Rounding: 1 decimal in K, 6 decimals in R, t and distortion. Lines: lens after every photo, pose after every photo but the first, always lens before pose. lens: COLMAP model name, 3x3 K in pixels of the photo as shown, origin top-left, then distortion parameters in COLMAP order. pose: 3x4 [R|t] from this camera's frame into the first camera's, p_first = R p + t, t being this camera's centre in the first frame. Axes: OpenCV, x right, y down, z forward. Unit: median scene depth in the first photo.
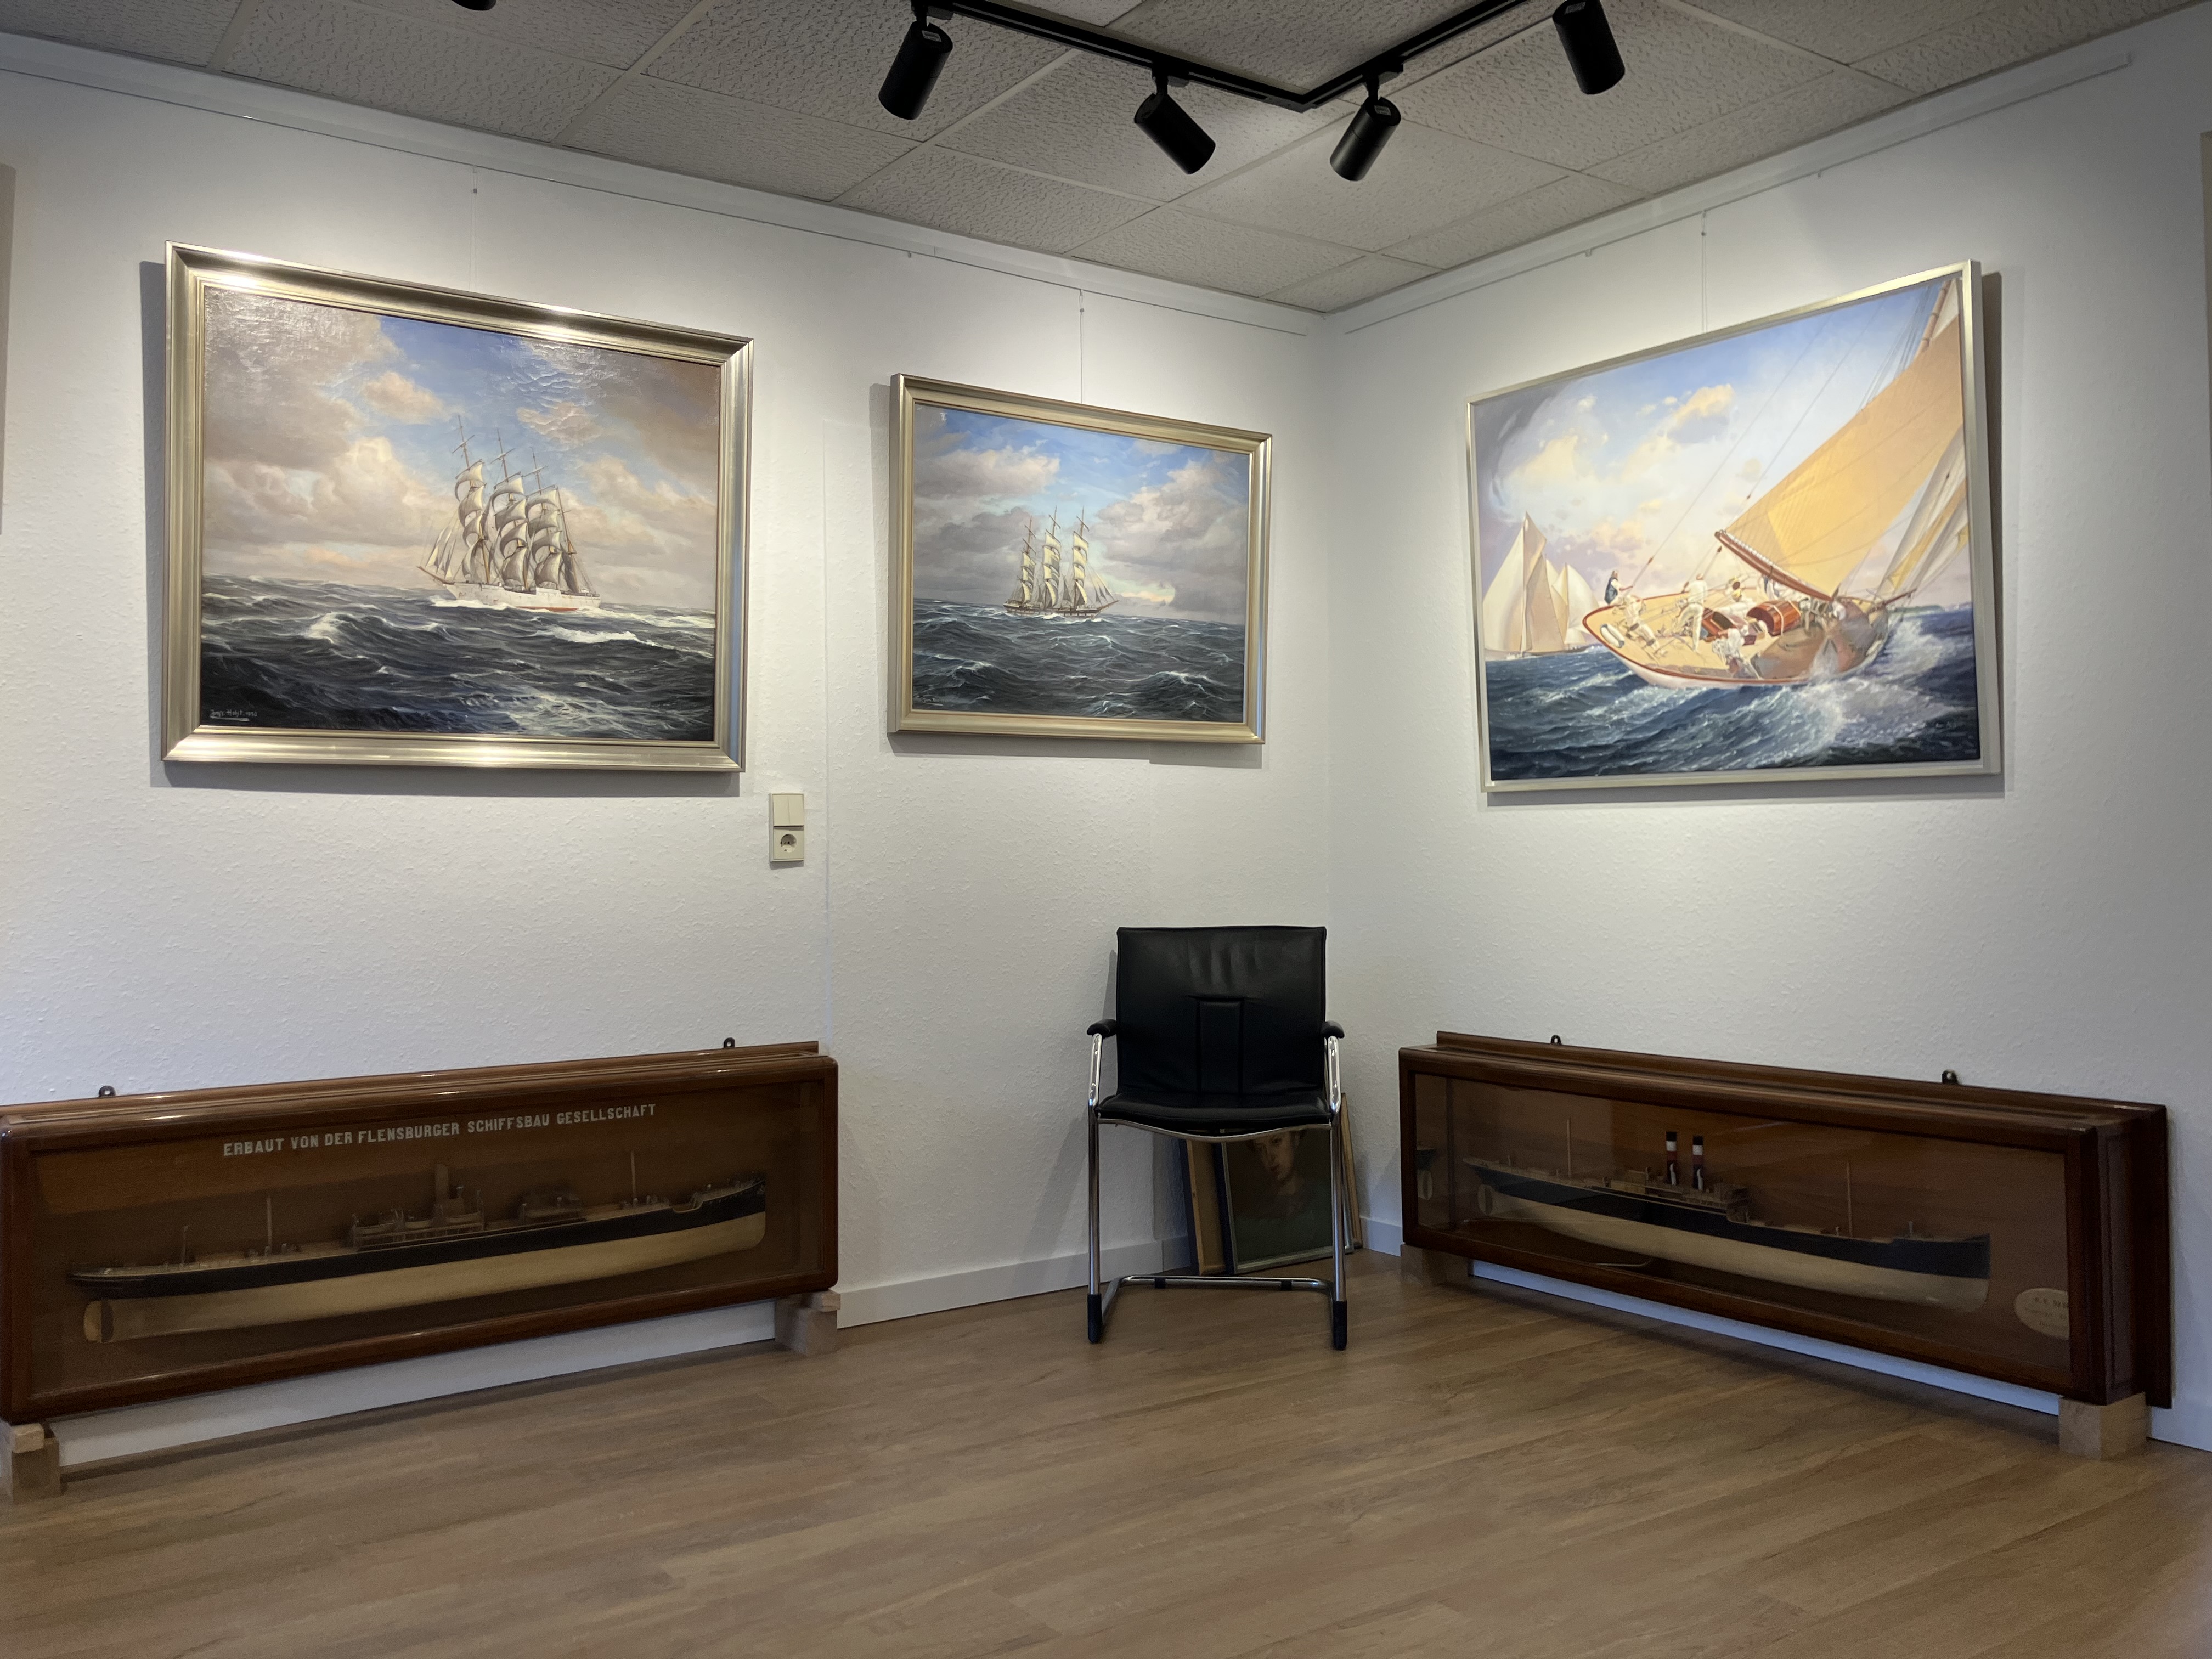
lens RADIAL K [[1857.4, 0, 1115.5], [0, 1857.4, 857.1], [0, 0, 1]] dist [0.179034, -0.454876]
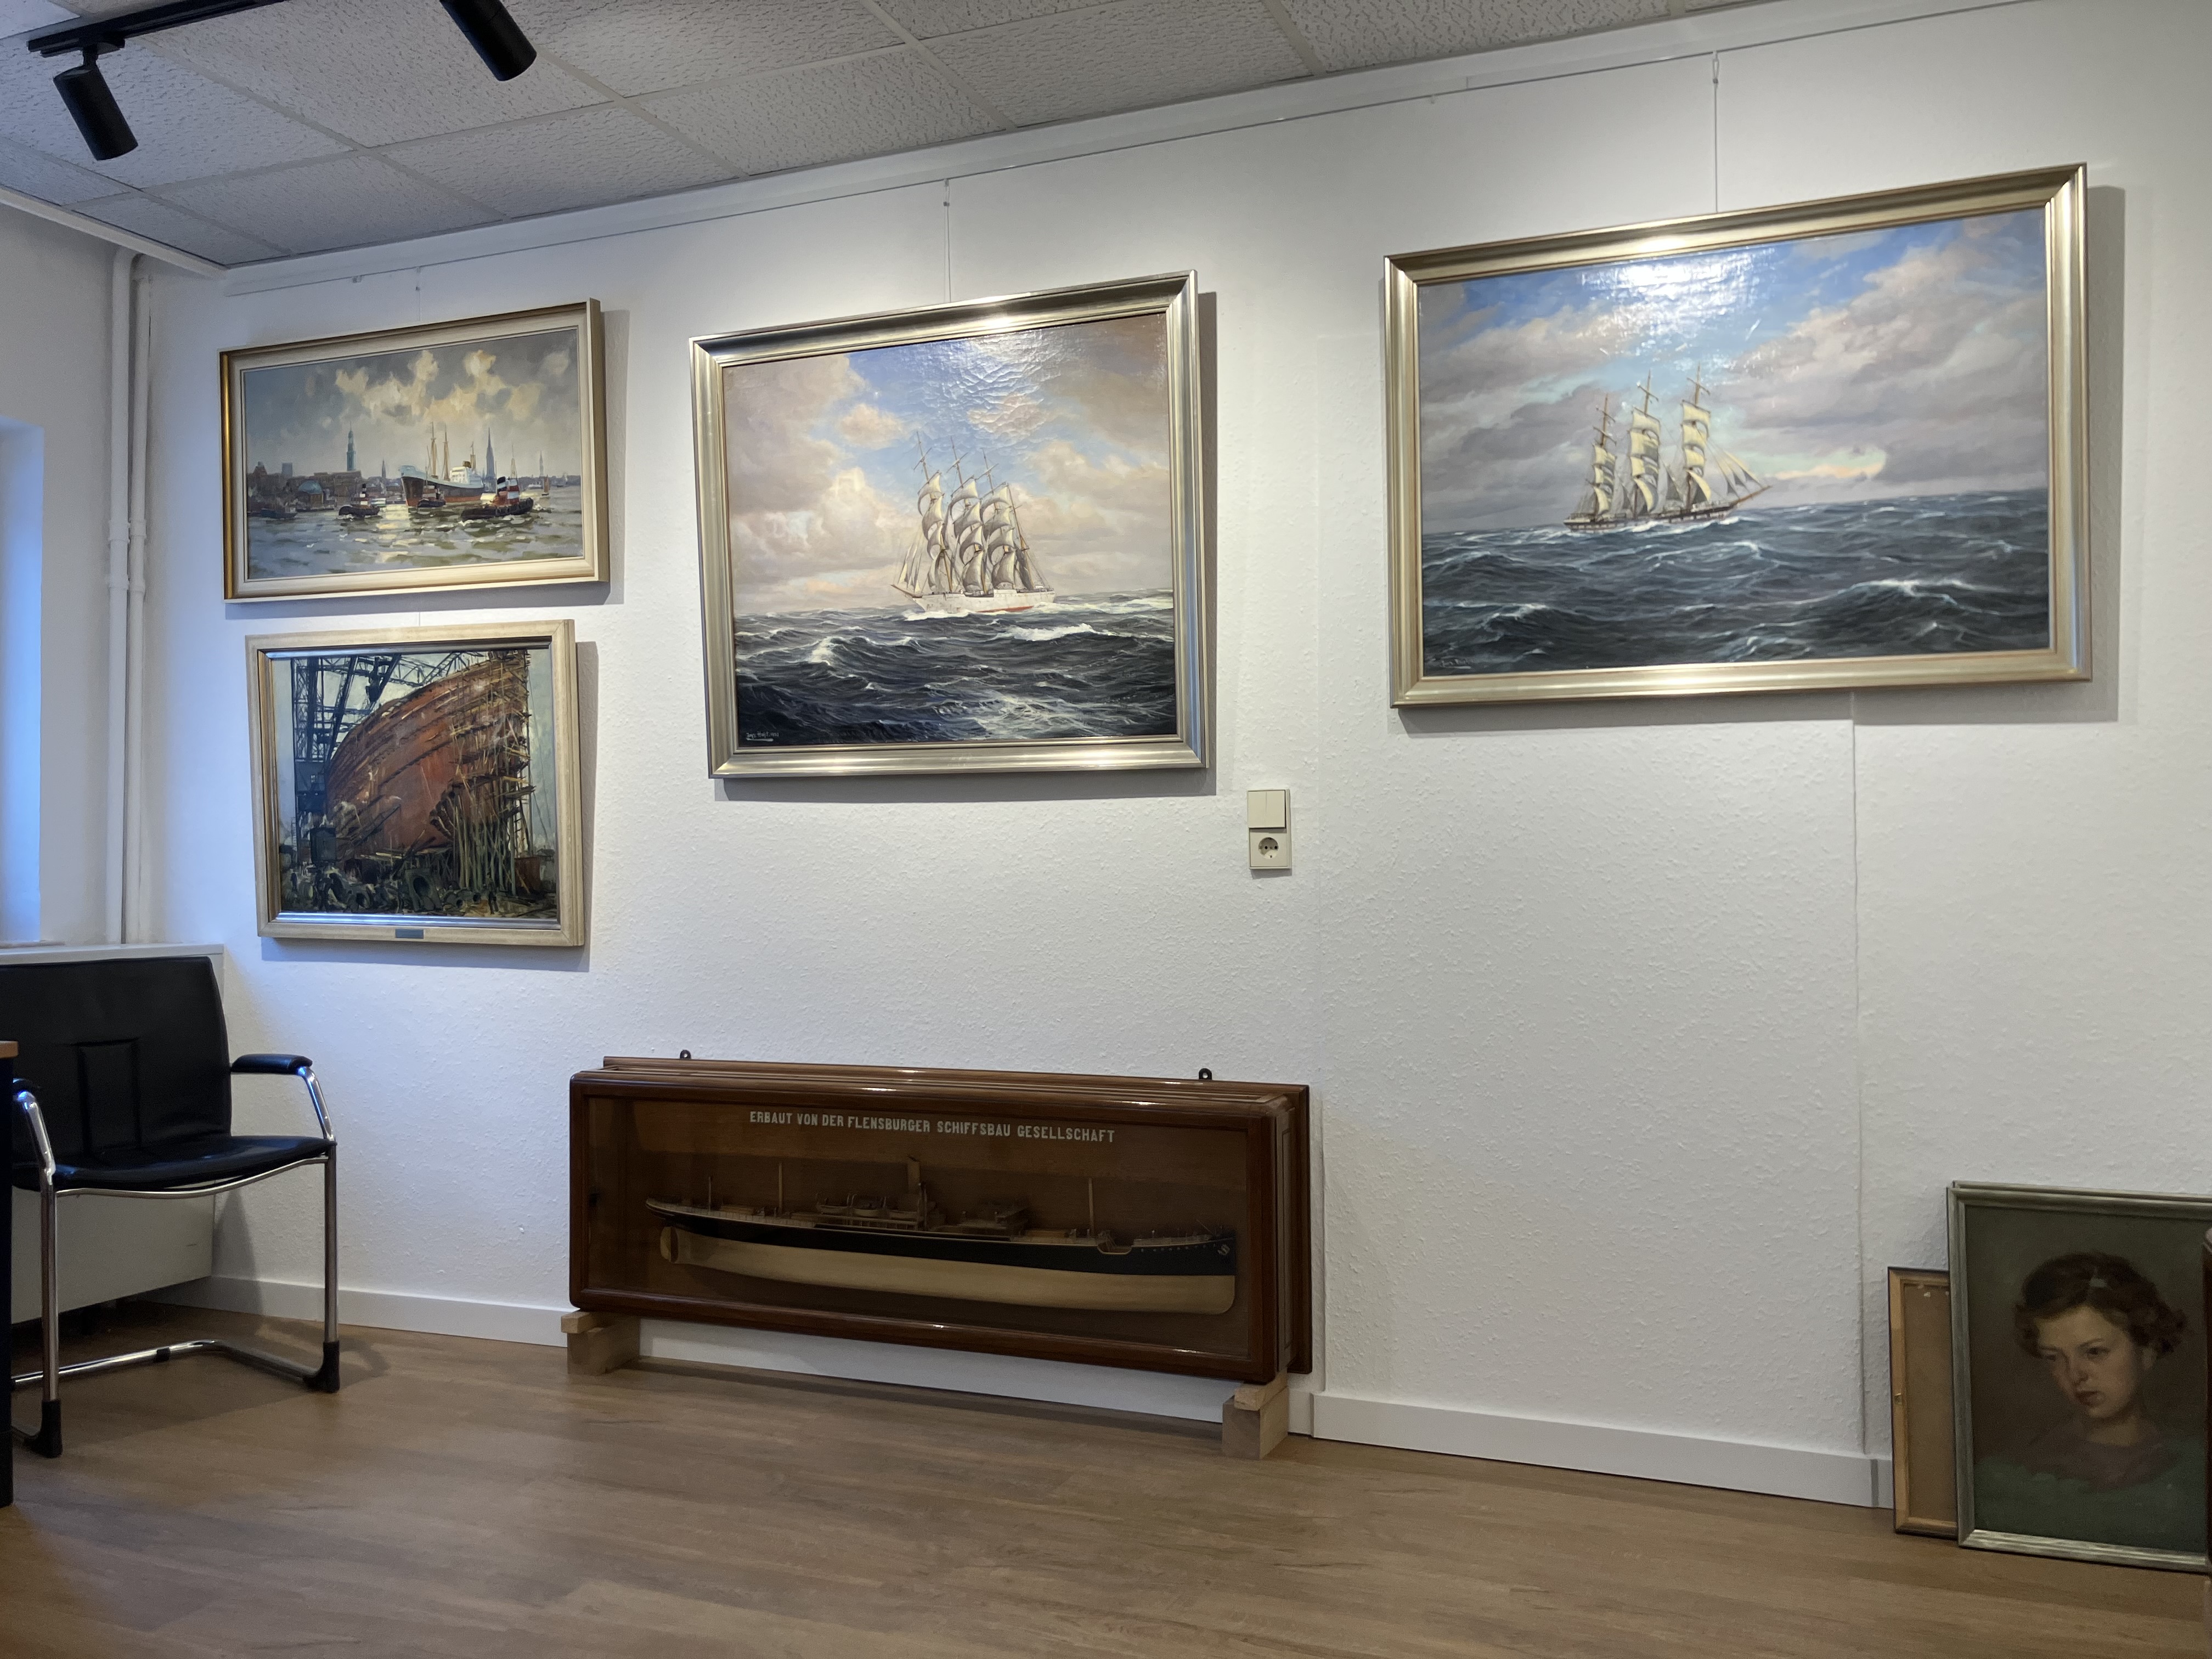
lens RADIAL K [[1857.4, 0, 1115.5], [0, 1857.4, 857.1], [0, 0, 1]] dist [0.179034, -0.454876]
pose [[0.527578, 0.002833, -0.849502, 0.537426], [-0.005469, 0.999985, -0.000061, -0.003016], [0.849489, 0.004679, 0.527586, 0.519509]]
